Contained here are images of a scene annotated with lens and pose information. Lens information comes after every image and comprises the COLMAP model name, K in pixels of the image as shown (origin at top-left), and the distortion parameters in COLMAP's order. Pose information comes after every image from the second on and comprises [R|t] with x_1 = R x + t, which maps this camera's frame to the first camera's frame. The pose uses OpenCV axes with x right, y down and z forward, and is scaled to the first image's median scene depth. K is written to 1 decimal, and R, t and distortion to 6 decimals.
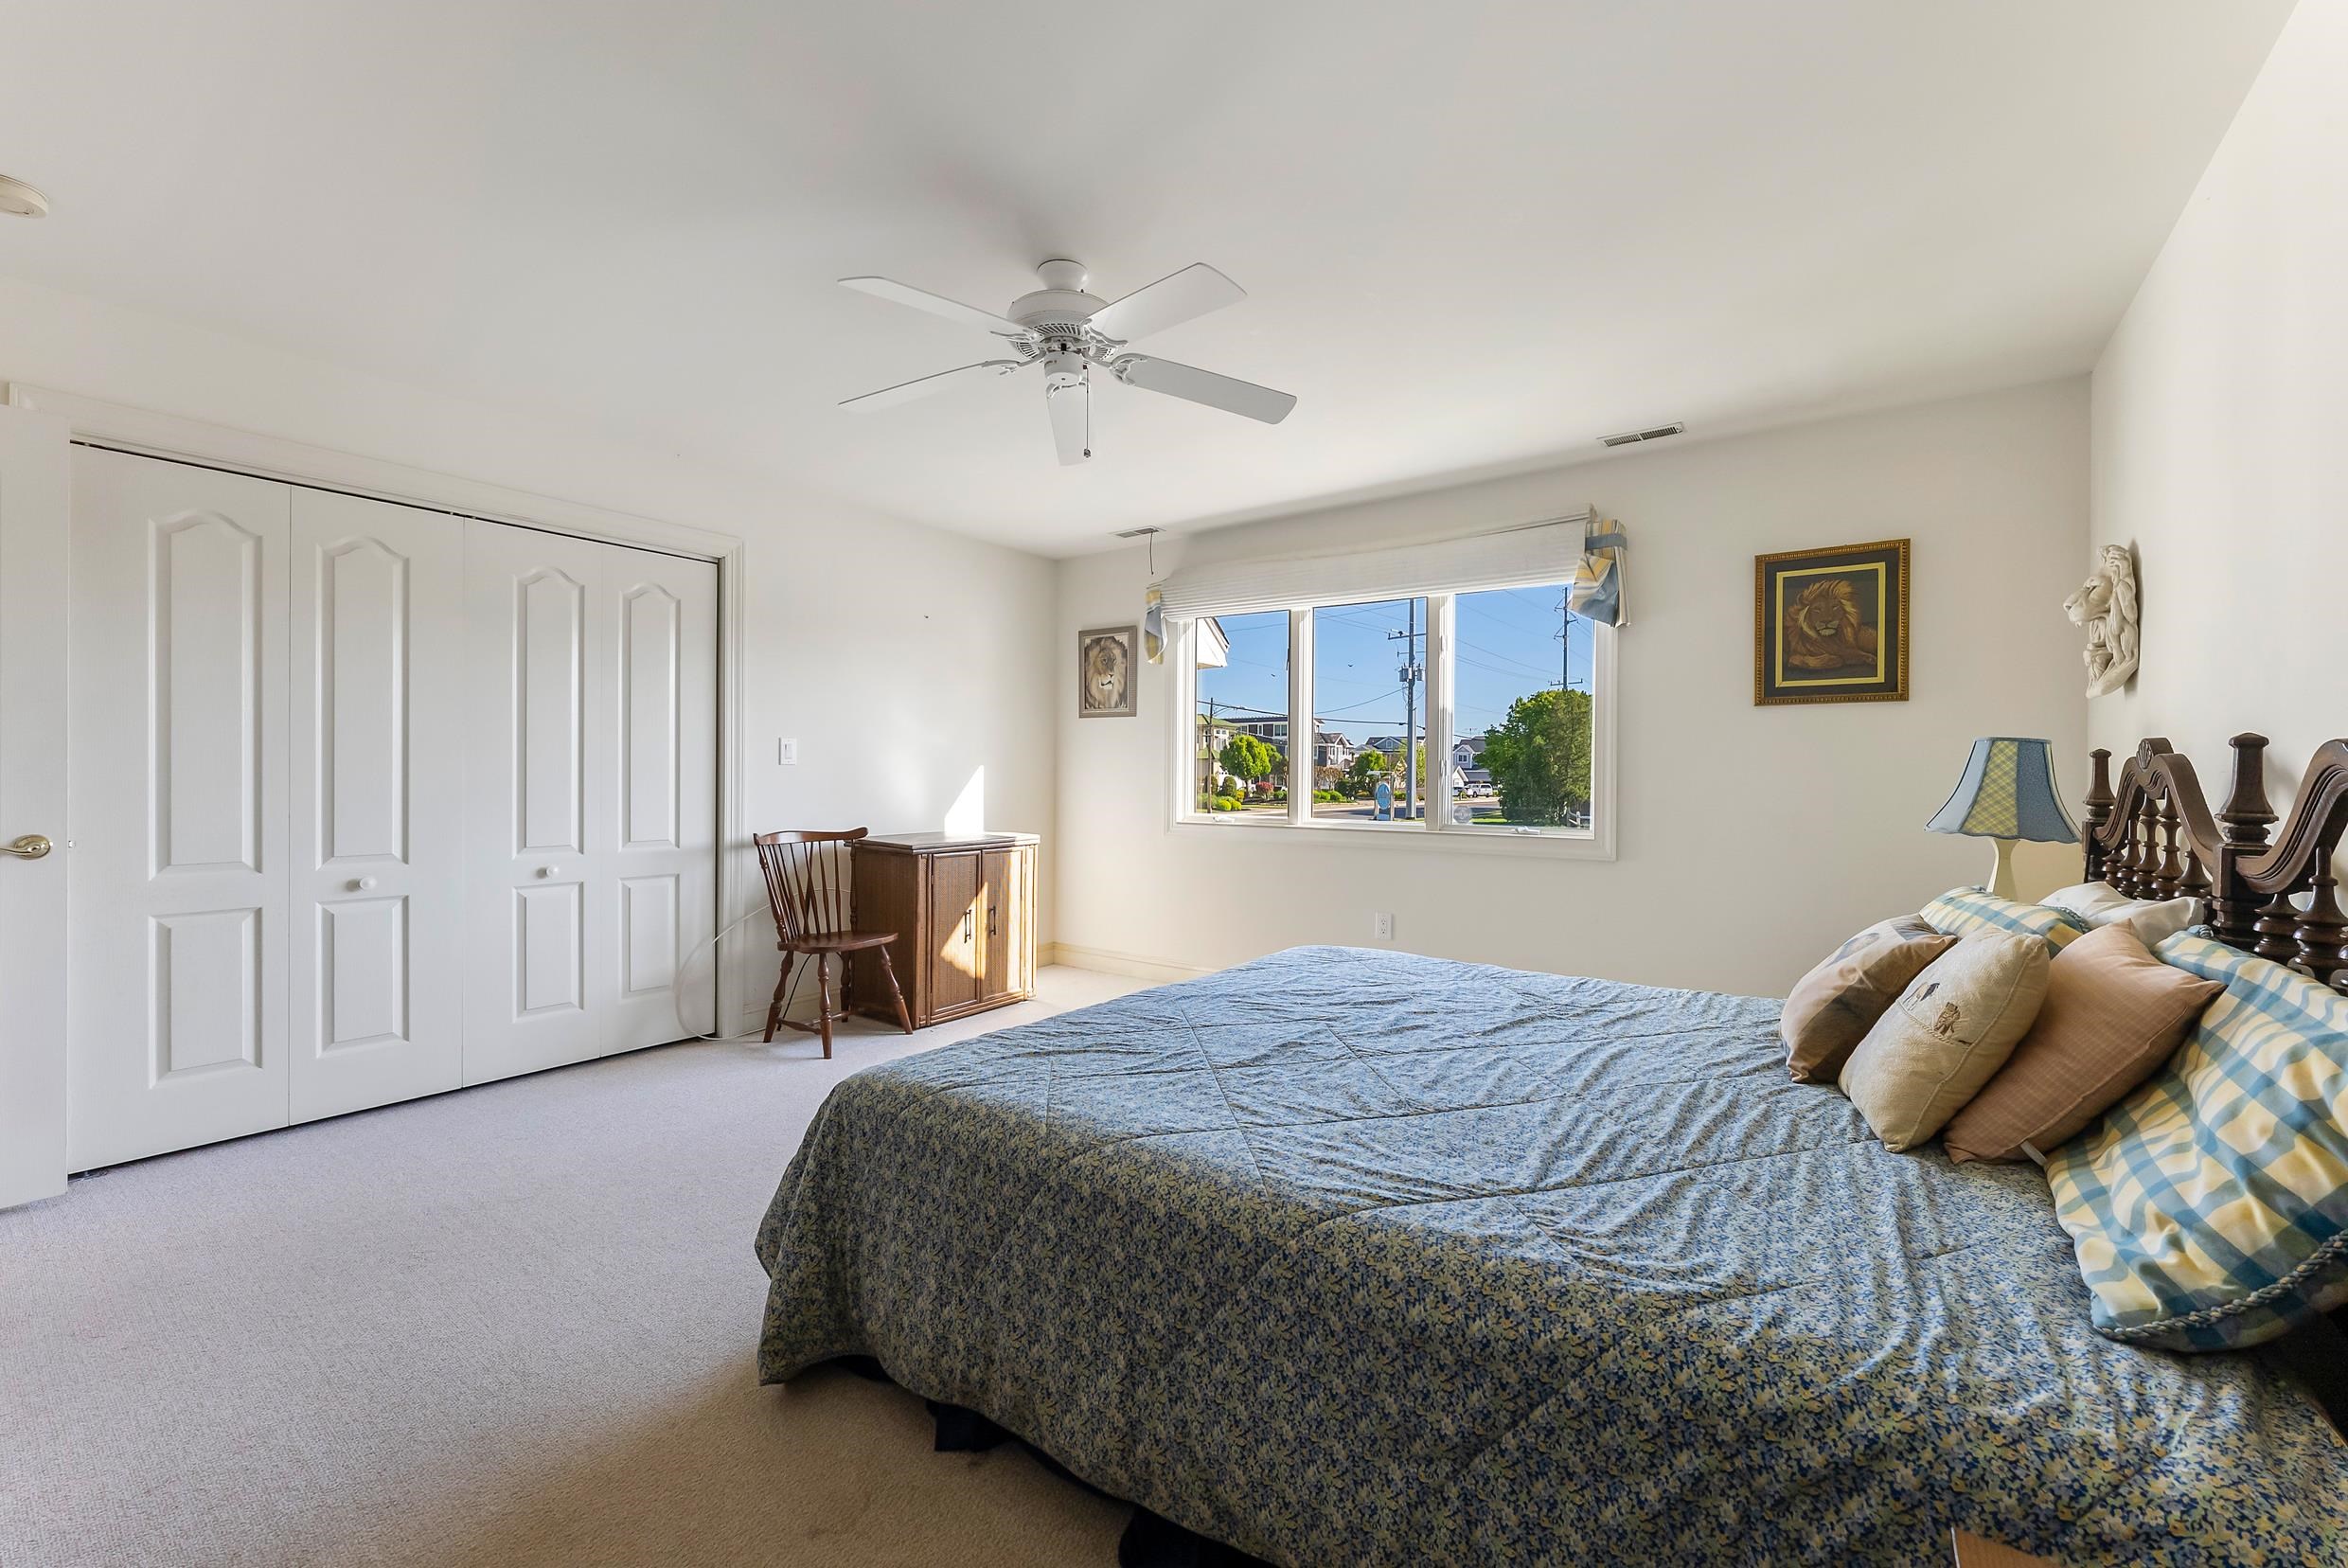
lens RADIAL K [[958.1, 0, 1194.7], [0, 958.1, 769.9], [0, 0, 1]] dist [0.000350, 0.000188]
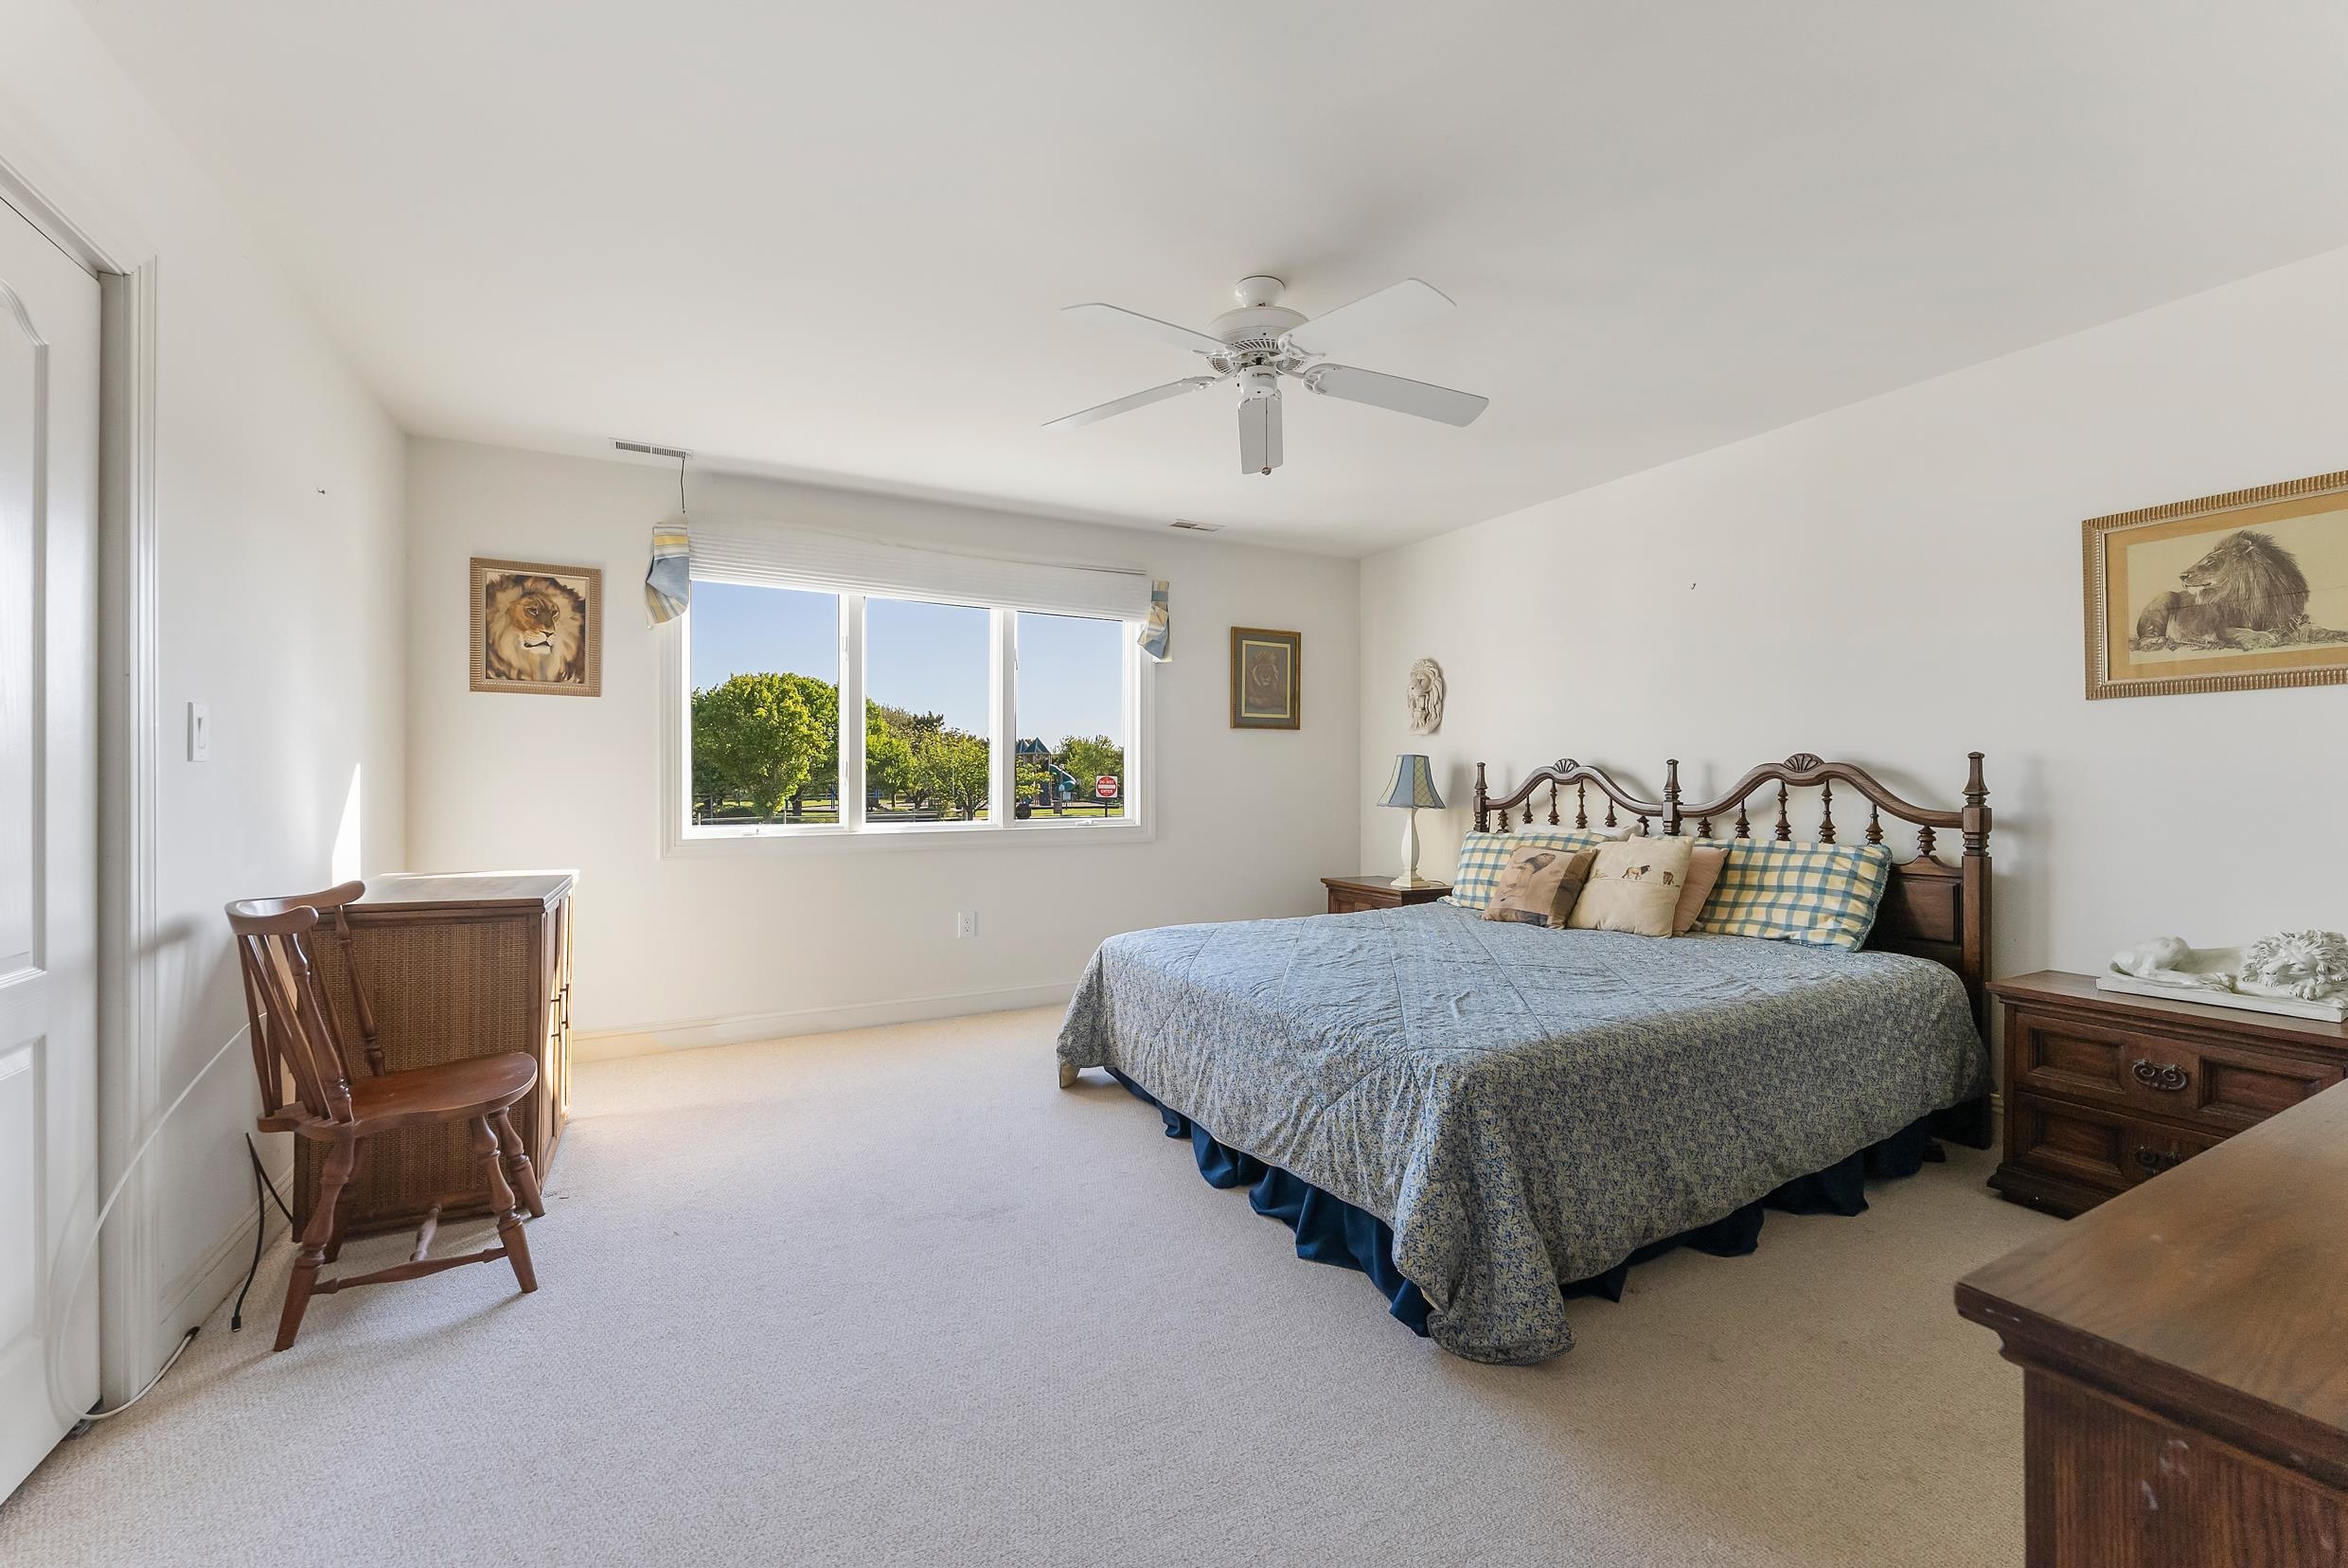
lens RADIAL K [[943.3, 0, 1176.0], [0, 943.3, 781.6], [0, 0, 1]] dist [-0.001112, 0.000073]
pose [[0.430464, -0.010684, 0.902545, -0.670476], [-0.002009, 0.999916, 0.012795, -0.002902], [-0.902606, -0.007321, 0.430406, 0.398480]]
